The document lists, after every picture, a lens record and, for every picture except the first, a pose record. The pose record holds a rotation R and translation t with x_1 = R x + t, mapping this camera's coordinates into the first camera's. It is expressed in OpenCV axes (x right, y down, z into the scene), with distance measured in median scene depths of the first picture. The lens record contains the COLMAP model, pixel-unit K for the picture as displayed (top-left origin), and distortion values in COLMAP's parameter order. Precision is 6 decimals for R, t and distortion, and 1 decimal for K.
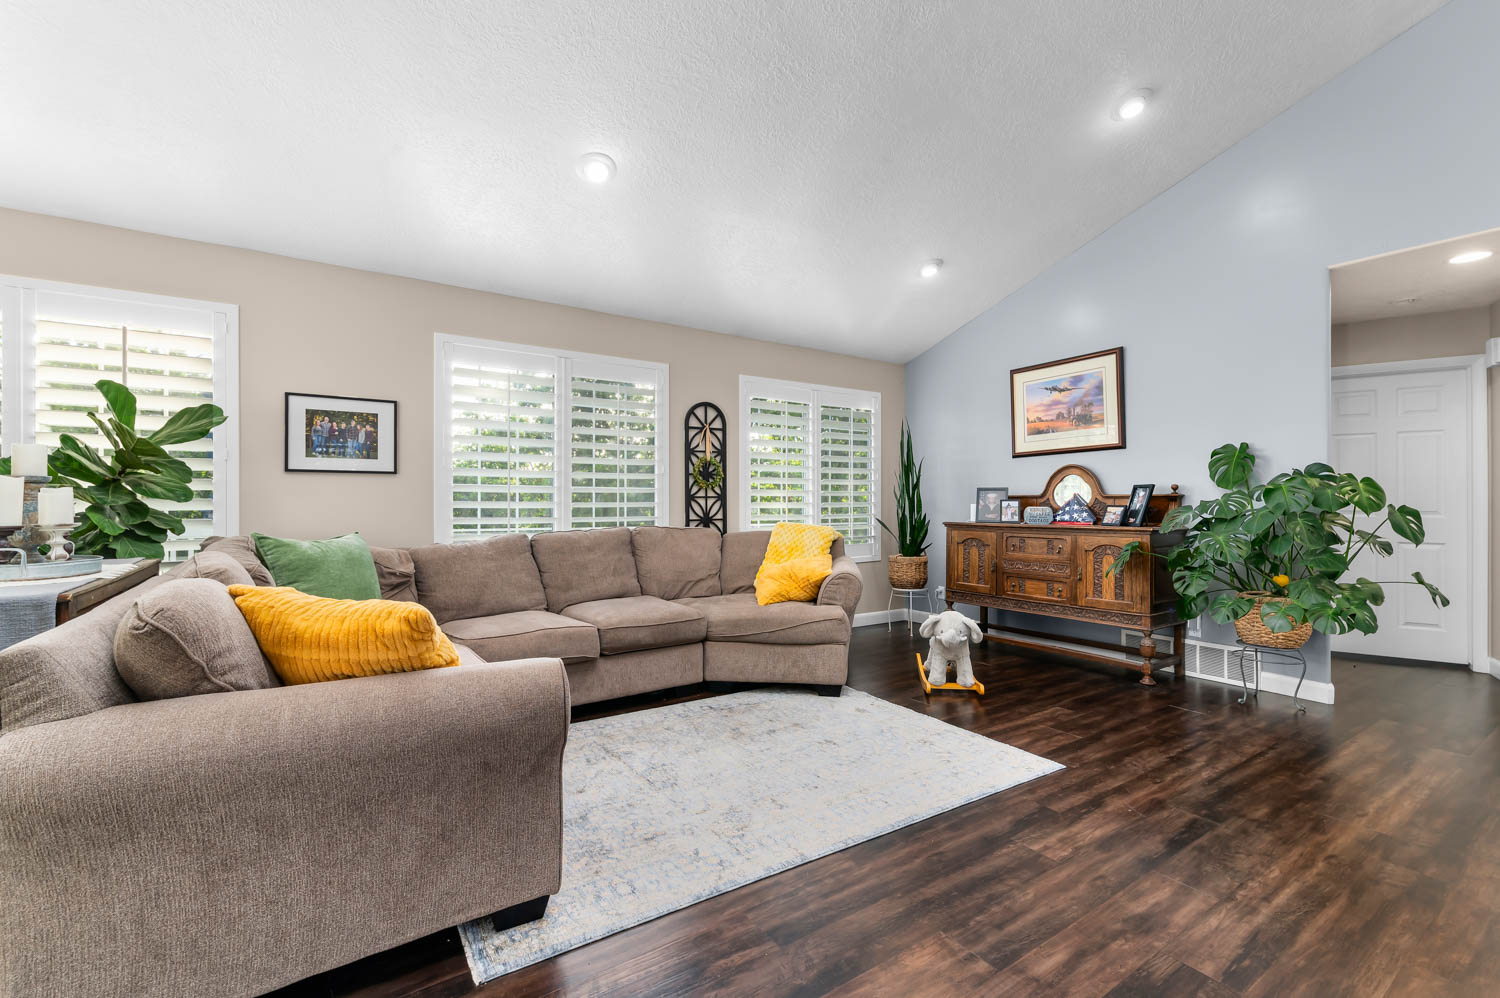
lens RADIAL K [[655.1, 0, 760.5], [0, 655.1, 497.7], [0, 0, 1]] dist [0.007055, -0.002159]
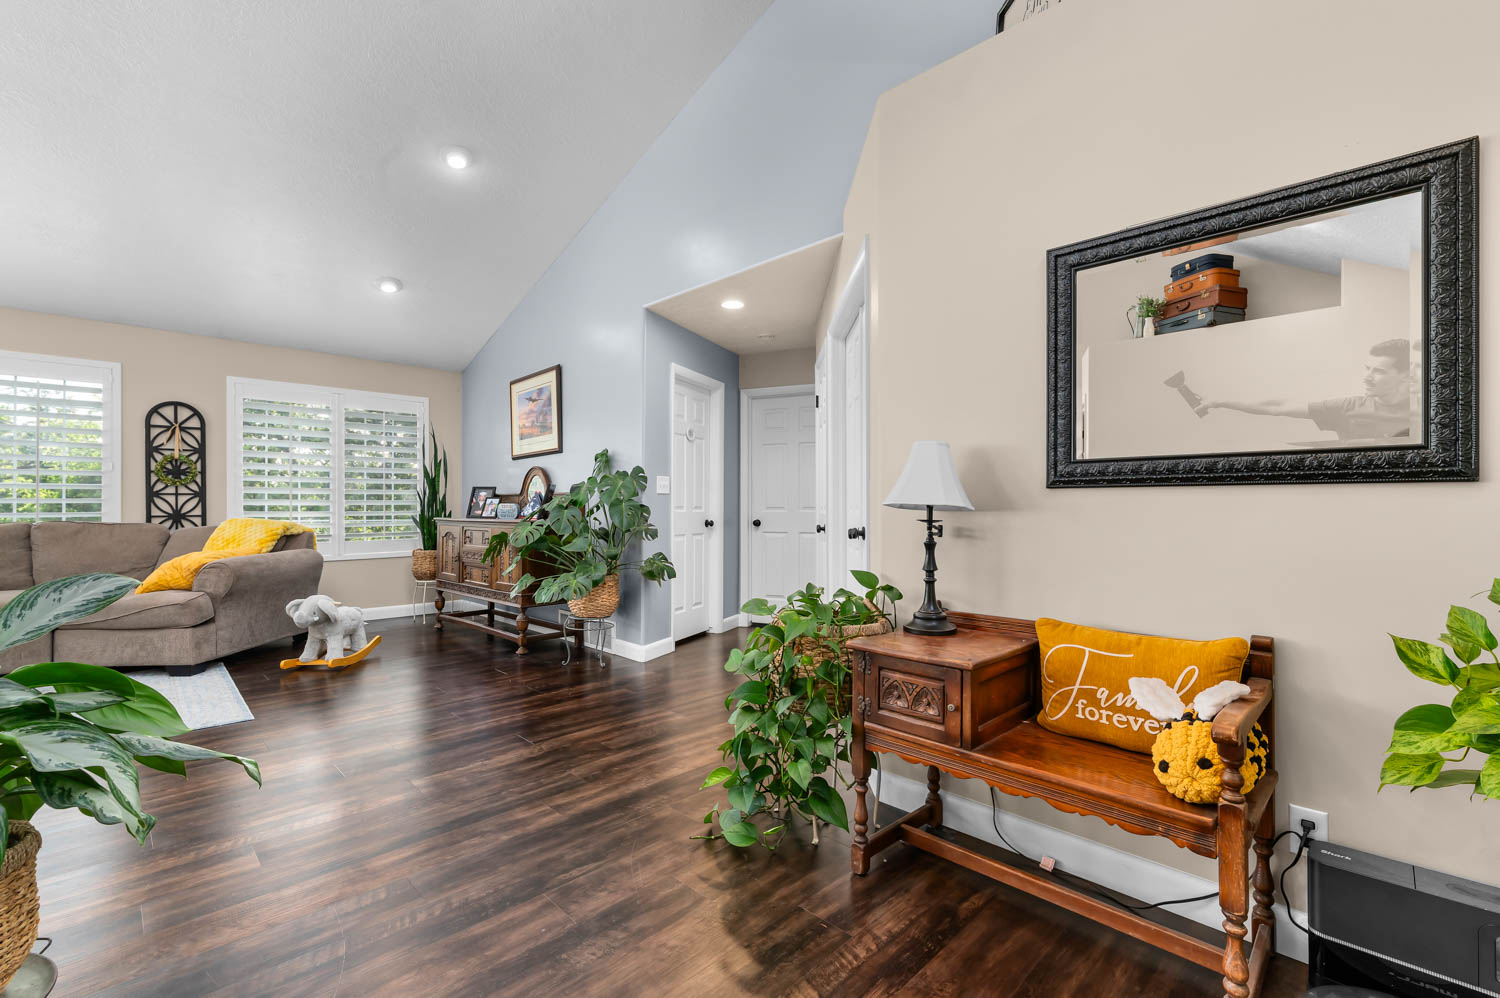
lens RADIAL K [[655.1, 0, 752.6], [0, 655.1, 503.9], [0, 0, 1]] dist [0.007055, -0.002159]
pose [[0.984312, 0.000838, 0.176435, 0.636861], [-0.001977, 0.999978, 0.006280, 0.006537], [-0.176426, -0.006530, 0.984292, -0.180602]]
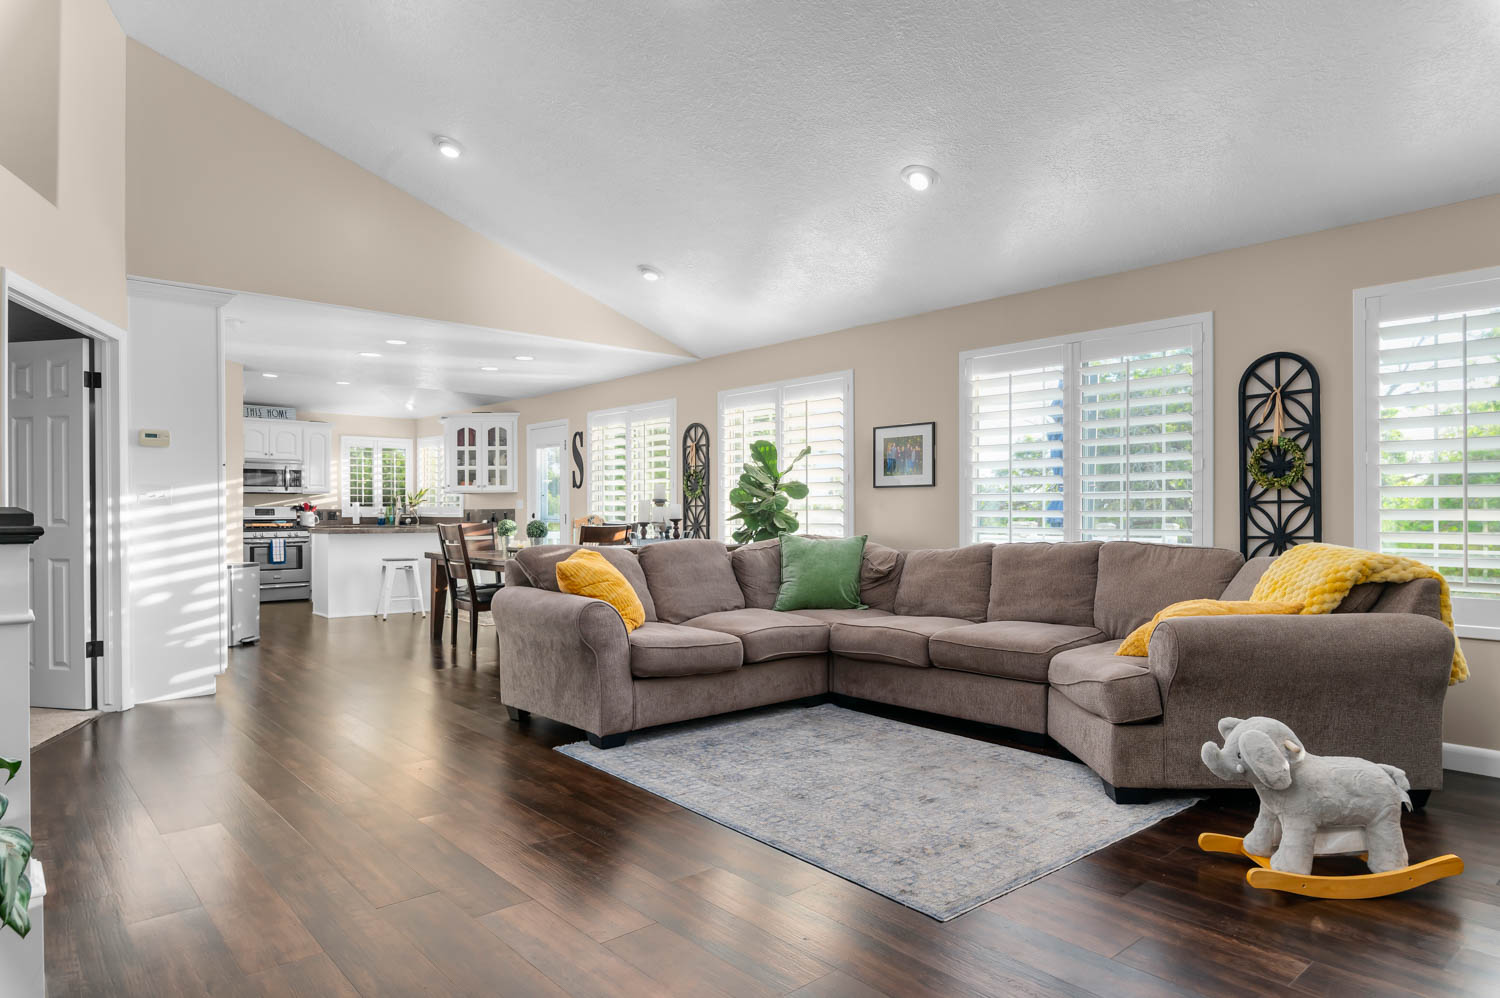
lens RADIAL K [[902.1, 0, 756.0], [0, 902.1, 511.0], [0, 0, 1]] dist [-0.005708, -0.001475]
pose [[0.109651, -0.002384, -0.993967, 0.741755], [0.009500, 0.999954, -0.001351, 0.004381], [0.993925, -0.009294, 0.109668, 0.406722]]
